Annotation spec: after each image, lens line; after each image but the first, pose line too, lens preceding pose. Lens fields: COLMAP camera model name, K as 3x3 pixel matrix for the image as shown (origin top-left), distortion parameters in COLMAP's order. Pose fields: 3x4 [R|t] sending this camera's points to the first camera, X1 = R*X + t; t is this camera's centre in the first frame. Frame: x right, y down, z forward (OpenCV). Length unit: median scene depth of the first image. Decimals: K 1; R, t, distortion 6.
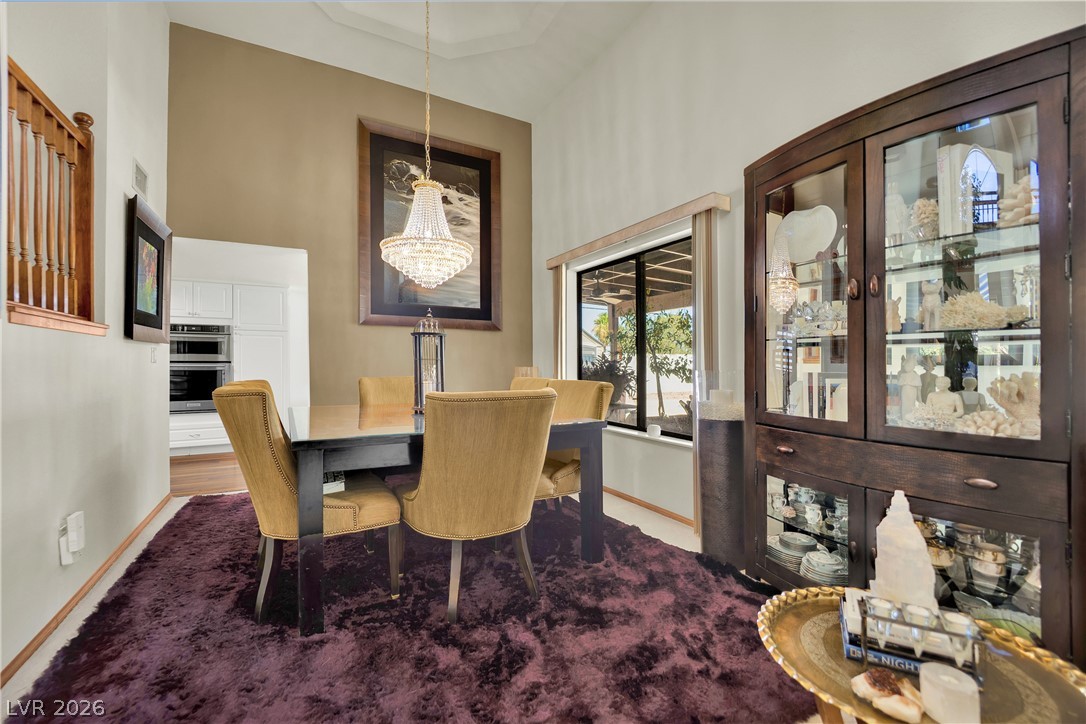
lens RADIAL K [[441.8, 0, 536.2], [0, 441.8, 358.9], [0, 0, 1]] dist [-0.012401, -0.000912]
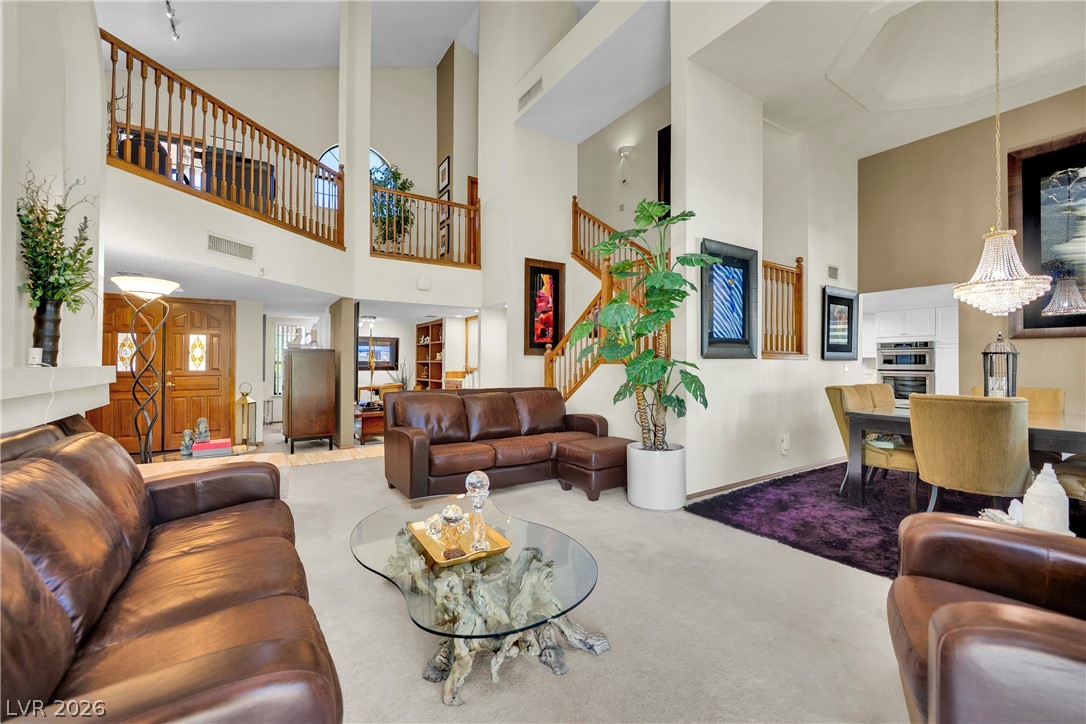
lens RADIAL K [[441.8, 0, 534.8], [0, 441.8, 362.7], [0, 0, 1]] dist [-0.012401, -0.000912]
pose [[0.059944, -0.003069, -0.998197, 0.894474], [0.003981, 0.999988, -0.002836, -0.030214], [0.998194, -0.003804, 0.059955, -0.382034]]
